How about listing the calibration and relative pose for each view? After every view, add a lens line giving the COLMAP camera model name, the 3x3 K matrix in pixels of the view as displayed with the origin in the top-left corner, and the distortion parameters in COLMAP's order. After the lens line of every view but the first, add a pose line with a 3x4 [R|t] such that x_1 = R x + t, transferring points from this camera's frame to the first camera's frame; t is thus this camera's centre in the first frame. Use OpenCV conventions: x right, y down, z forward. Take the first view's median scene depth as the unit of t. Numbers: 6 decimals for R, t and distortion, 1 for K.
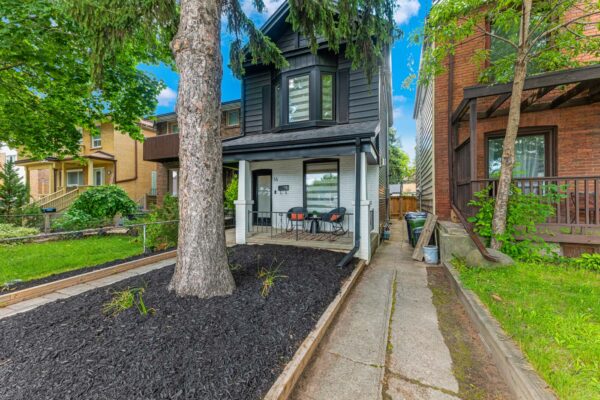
lens RADIAL K [[251.3, 0, 295.1], [0, 251.3, 196.5], [0, 0, 1]] dist [0.030038, -0.000575]
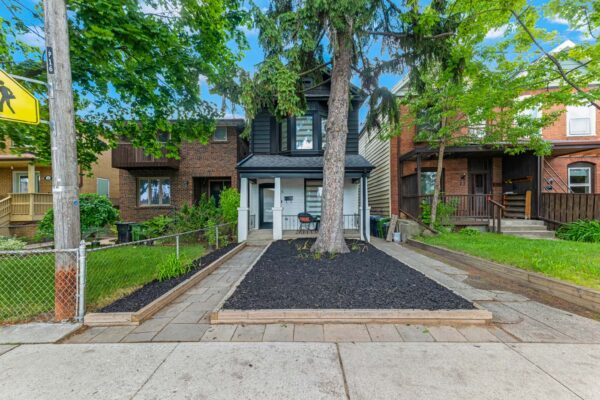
lens RADIAL K [[251.3, 0, 310.4], [0, 251.3, 208.3], [0, 0, 1]] dist [0.030038, -0.000575]
pose [[0.918283, -0.006355, 0.395874, -0.490447], [0.004221, 0.999971, 0.006261, 0.010314], [-0.395903, -0.004078, 0.918283, -0.252241]]
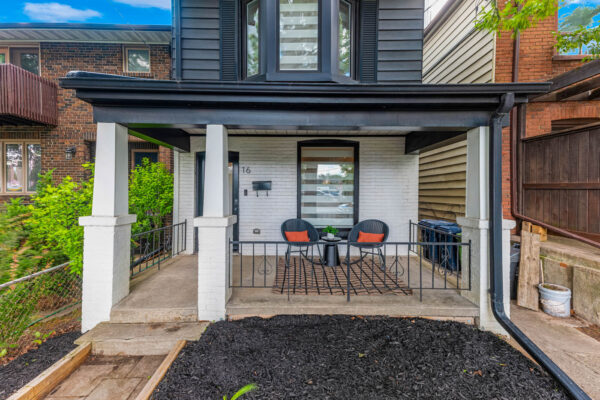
lens RADIAL K [[251.3, 0, 296.8], [0, 251.3, 192.2], [0, 0, 1]] dist [0.030038, -0.000575]
pose [[0.924962, 0.004541, 0.380032, -0.206812], [-0.010196, 0.999865, 0.012868, -0.029074], [-0.379922, -0.015777, 0.924884, 0.462340]]
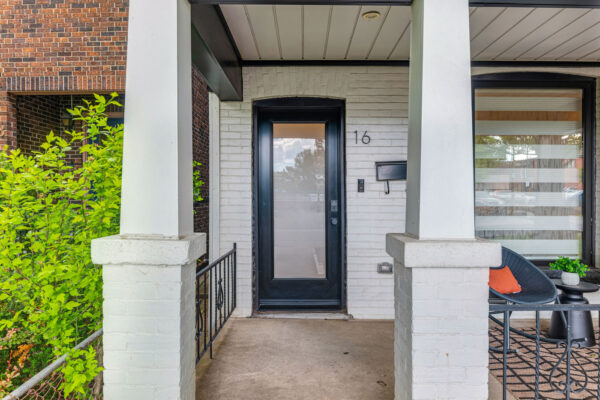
lens RADIAL K [[403.5, 0, 302.5], [0, 403.5, 198.7], [0, 0, 1]] dist [-0.016550, -0.001341]
pose [[0.924839, -0.001349, 0.380357, -0.327282], [-0.004403, 0.999889, 0.014254, -0.010129], [-0.380334, -0.014858, 0.924730, 0.681579]]
